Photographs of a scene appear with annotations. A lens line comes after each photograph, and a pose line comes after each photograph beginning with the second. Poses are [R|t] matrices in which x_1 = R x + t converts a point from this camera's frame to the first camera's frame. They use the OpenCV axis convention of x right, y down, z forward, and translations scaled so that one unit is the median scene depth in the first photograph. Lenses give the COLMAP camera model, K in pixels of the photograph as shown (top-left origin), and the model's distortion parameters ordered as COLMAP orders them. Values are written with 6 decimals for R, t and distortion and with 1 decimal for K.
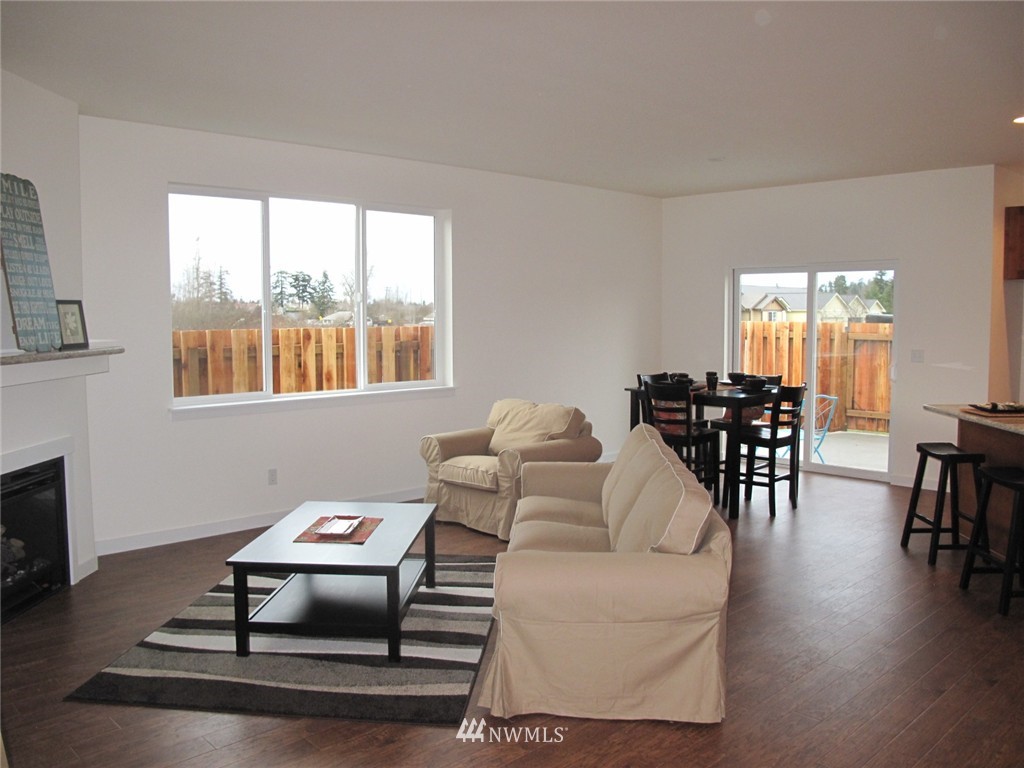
lens RADIAL K [[858.6, 0, 516.3], [0, 858.6, 377.7], [0, 0, 1]] dist [-0.148119, 0.118009]
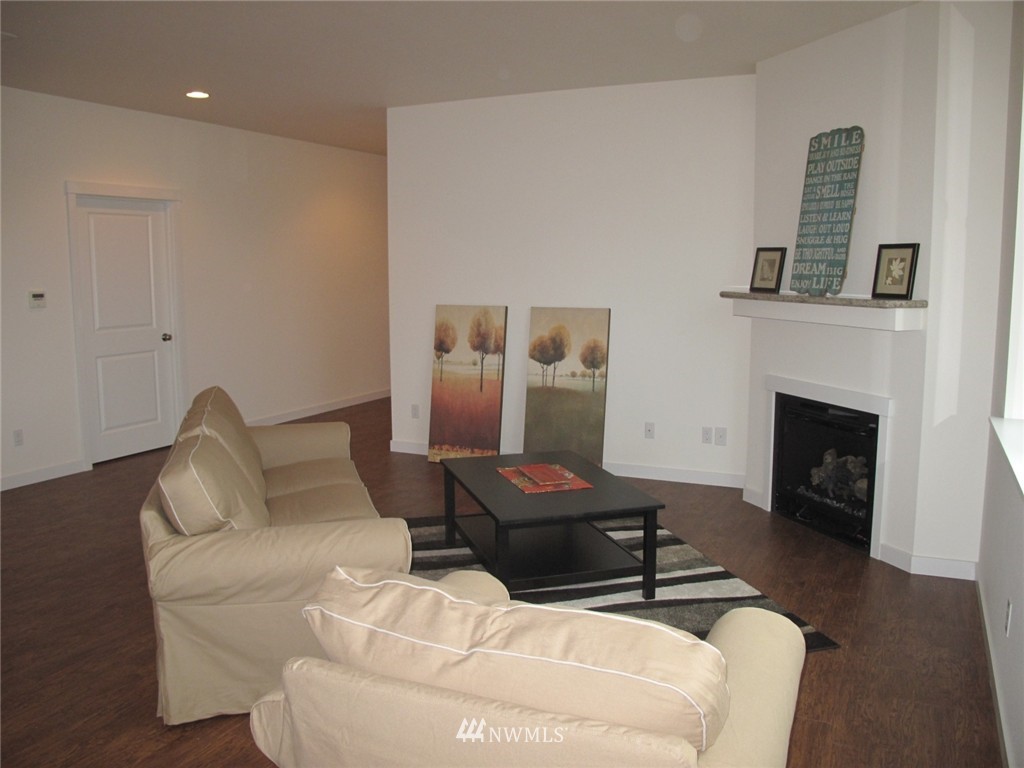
lens RADIAL K [[858.6, 0, 516.3], [0, 858.6, 377.7], [0, 0, 1]] dist [-0.148119, 0.118009]
pose [[-0.938499, 0.050502, -0.341567, 0.155613], [-0.020734, 0.979217, 0.201752, -0.134870], [0.344657, 0.196426, -0.917948, 1.836288]]
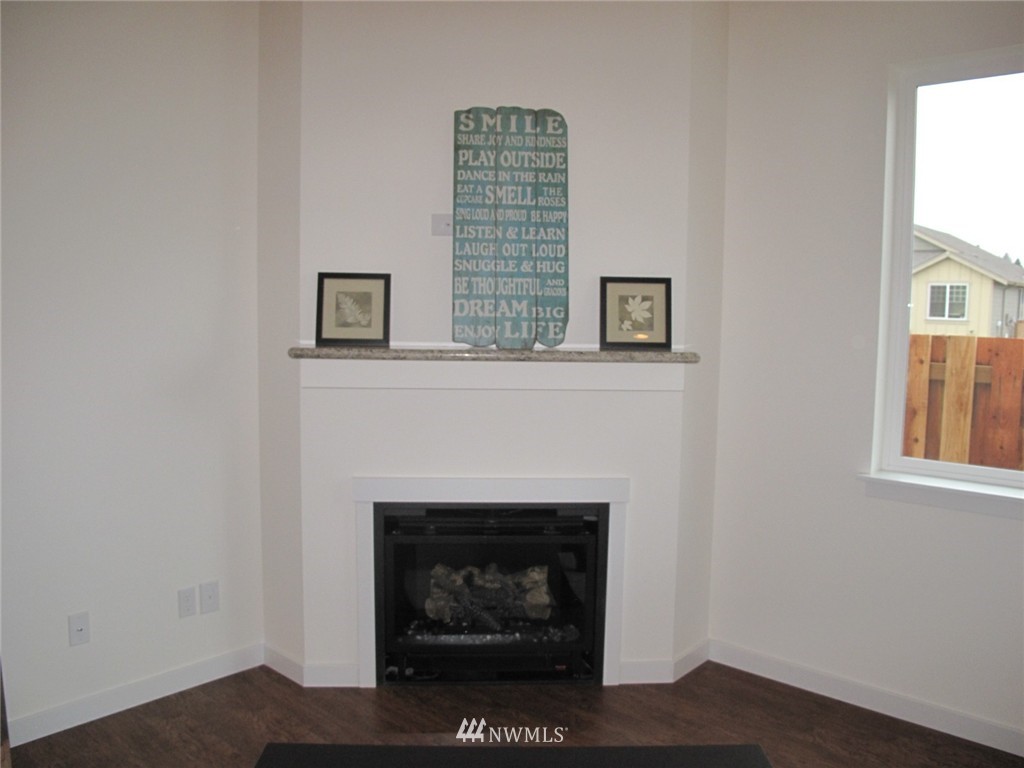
lens RADIAL K [[858.6, 0, 516.3], [0, 858.6, 377.7], [0, 0, 1]] dist [-0.148119, 0.118009]
pose [[0.077587, 0.093421, -0.992599, 0.156358], [-0.093192, 0.991921, 0.086073, -0.068737], [0.992620, 0.085824, 0.085666, 0.922672]]
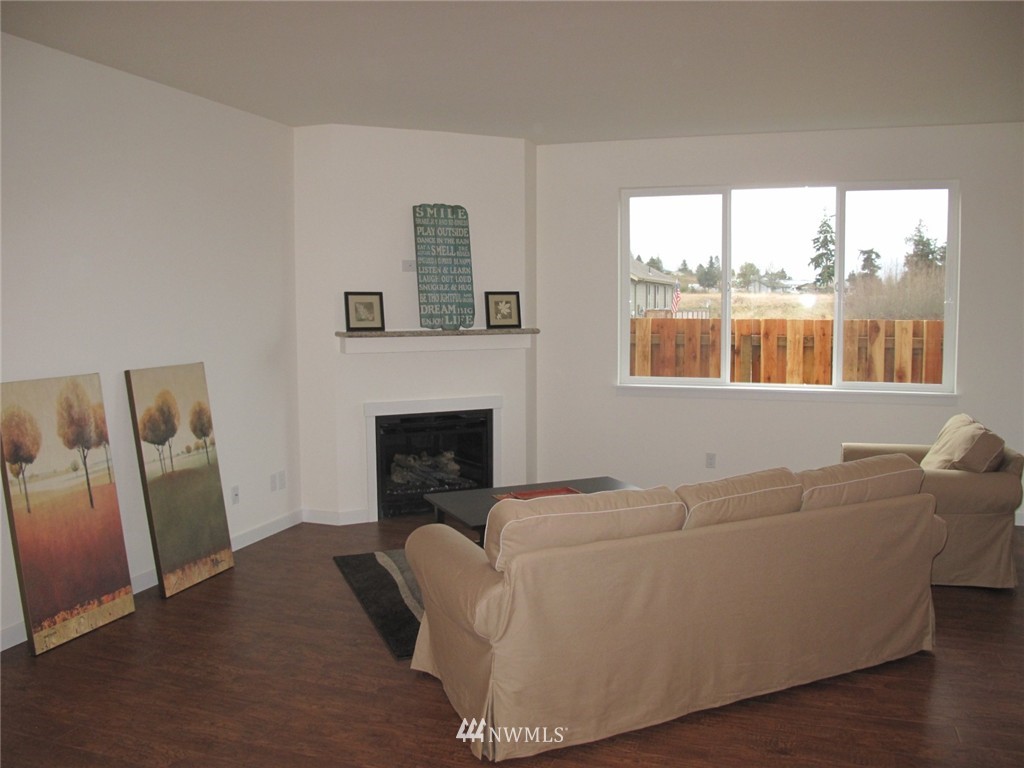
lens RADIAL K [[858.6, 0, 516.3], [0, 858.6, 377.7], [0, 0, 1]] dist [-0.148119, 0.118009]
pose [[0.457798, 0.078278, -0.885604, 0.737165], [-0.065724, 0.996371, 0.054094, -0.035482], [0.886624, 0.033441, 0.461281, 0.432118]]
